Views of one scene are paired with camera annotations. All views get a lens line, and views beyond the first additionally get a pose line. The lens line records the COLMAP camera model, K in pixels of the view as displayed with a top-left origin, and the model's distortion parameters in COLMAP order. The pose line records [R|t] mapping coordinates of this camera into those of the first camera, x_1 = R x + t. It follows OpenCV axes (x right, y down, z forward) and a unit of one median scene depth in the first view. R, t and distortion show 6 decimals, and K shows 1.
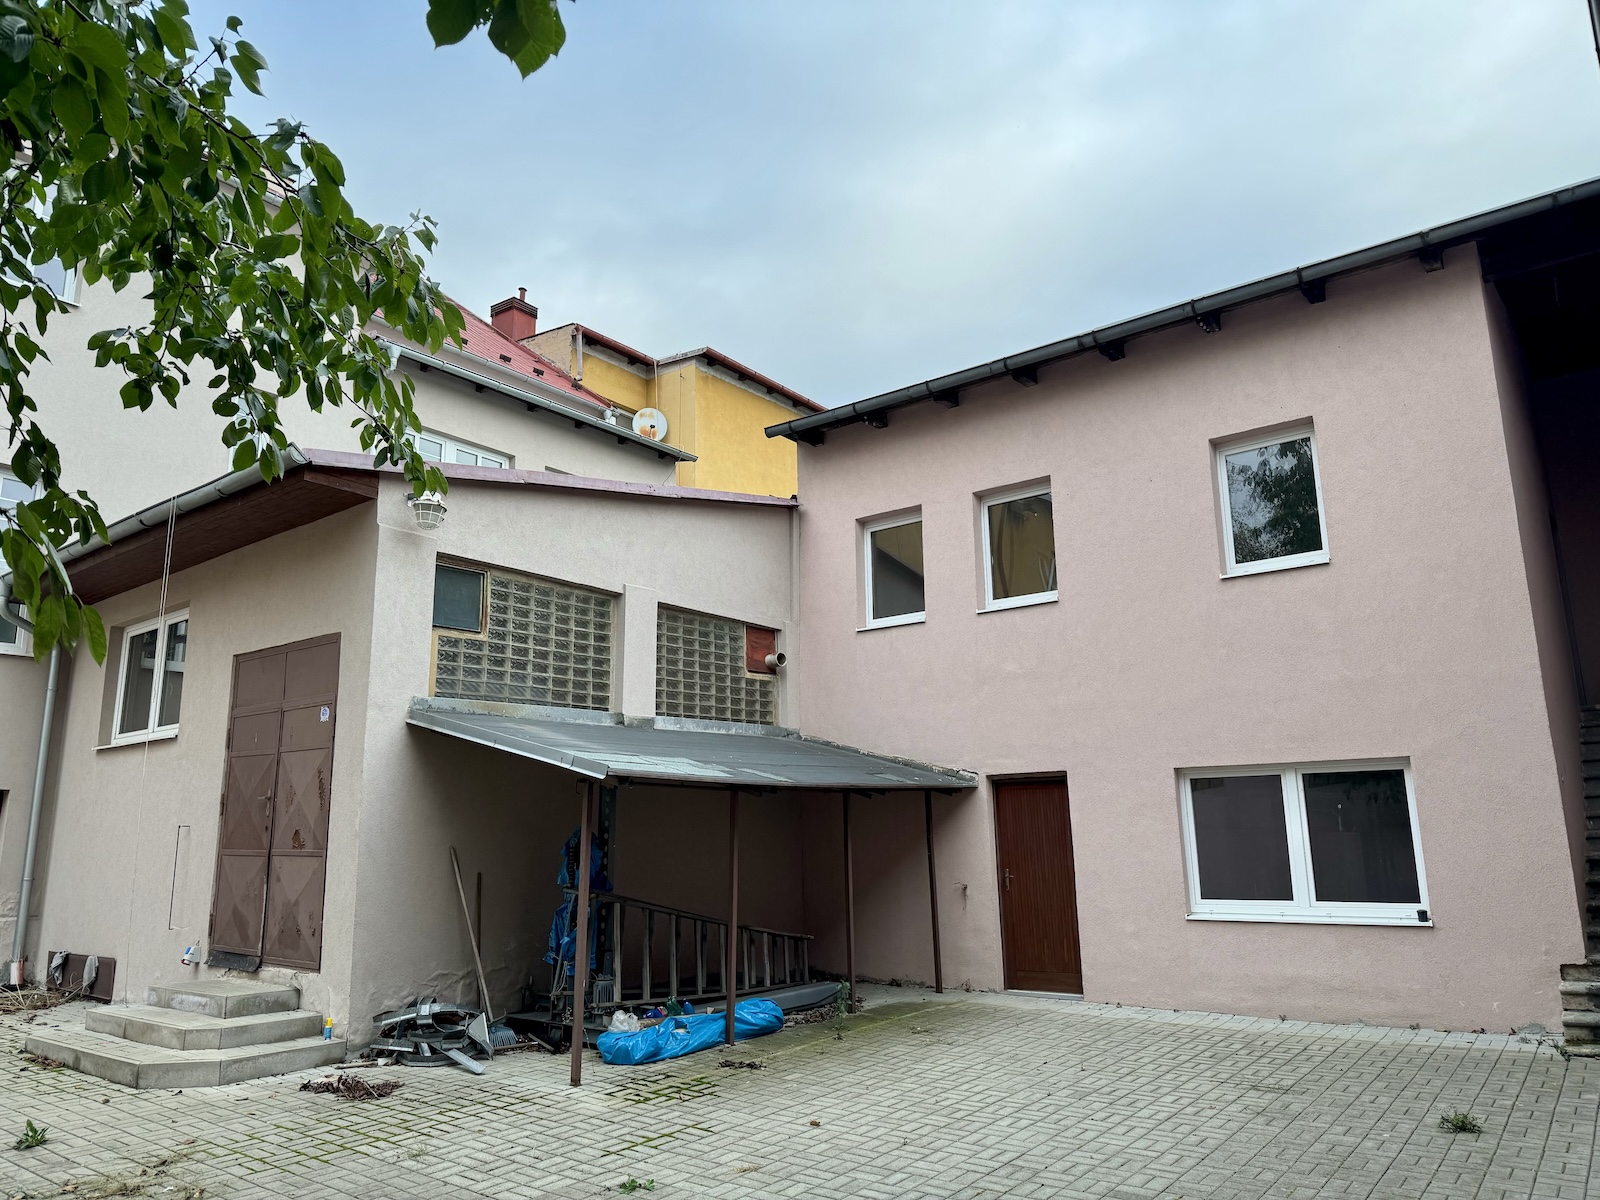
lens RADIAL K [[1160.2, 0, 800.0], [0, 1160.2, 600.0], [0, 0, 1]] dist [0.003616, 0.001235]
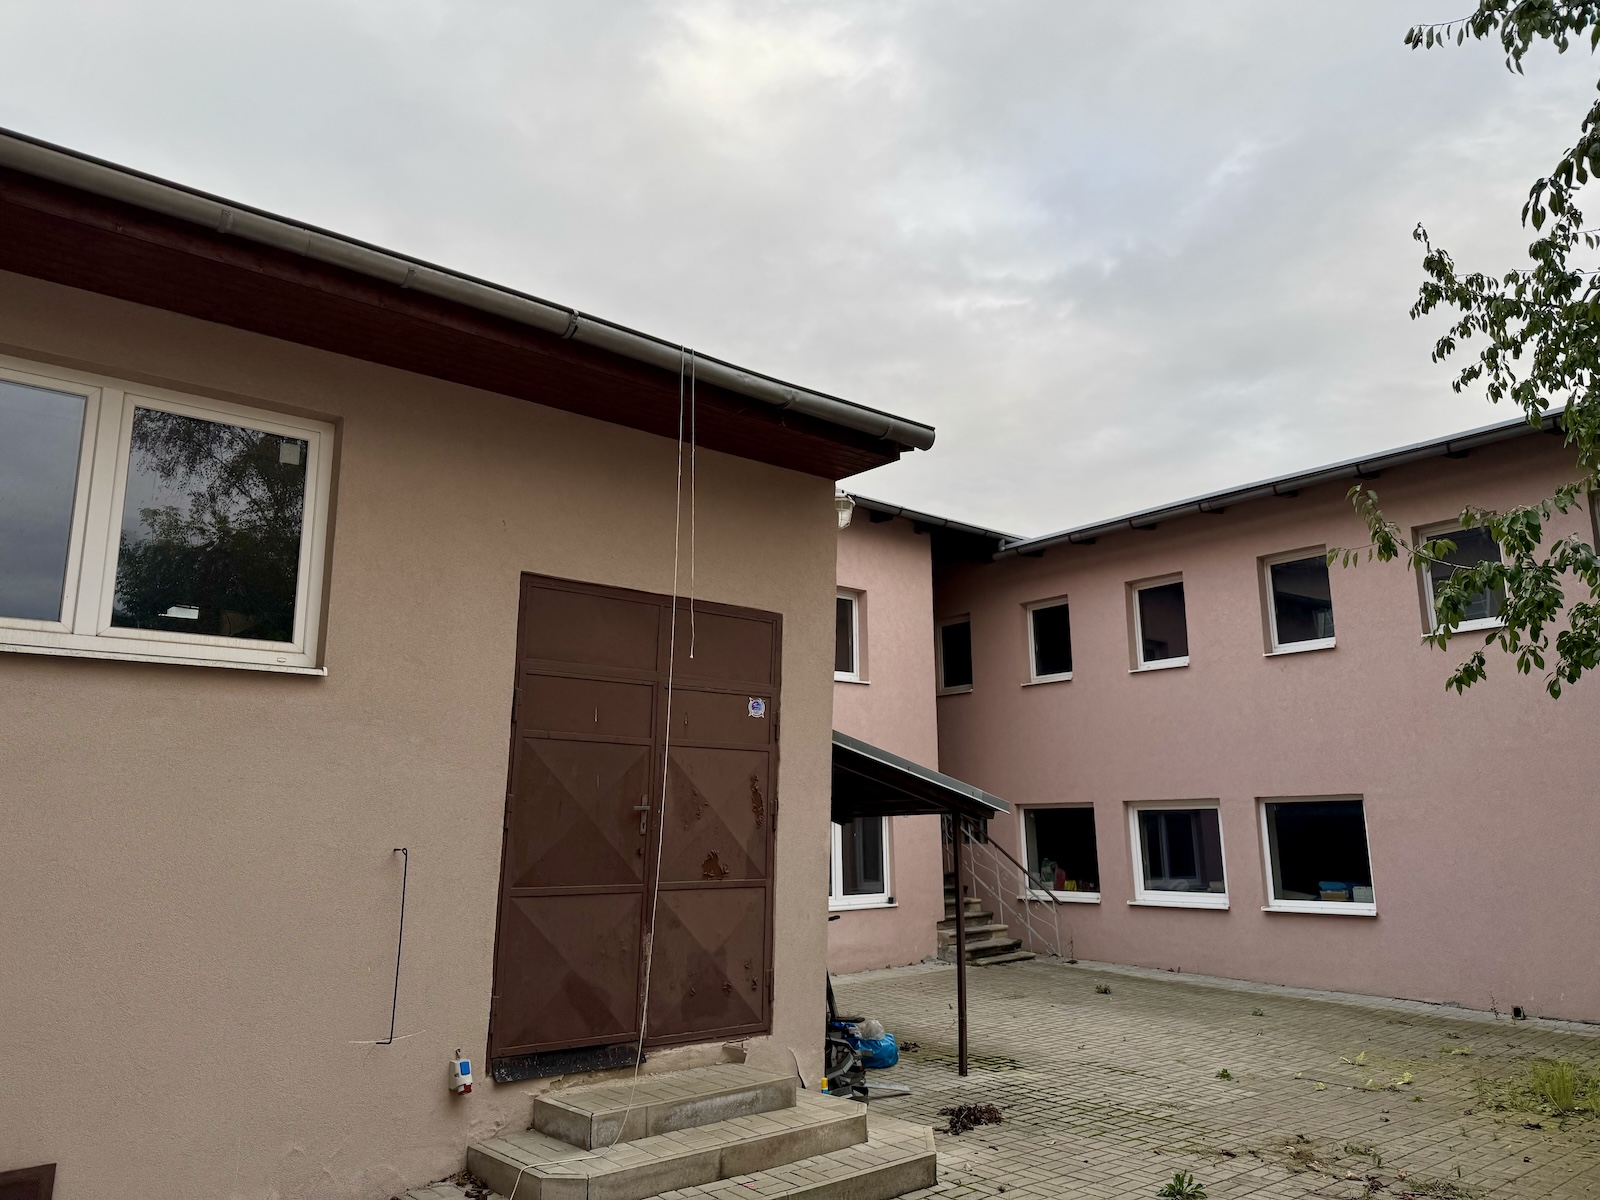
lens RADIAL K [[1132.5, 0, 802.4], [0, 1132.5, 605.7], [0, 0, 1]] dist [0.141511, -0.260409]
pose [[0.176119, 0.204666, 0.962857, -1.182972], [-0.194786, 0.966051, -0.169716, 0.158065], [-0.964904, -0.157661, 0.210006, 0.819374]]
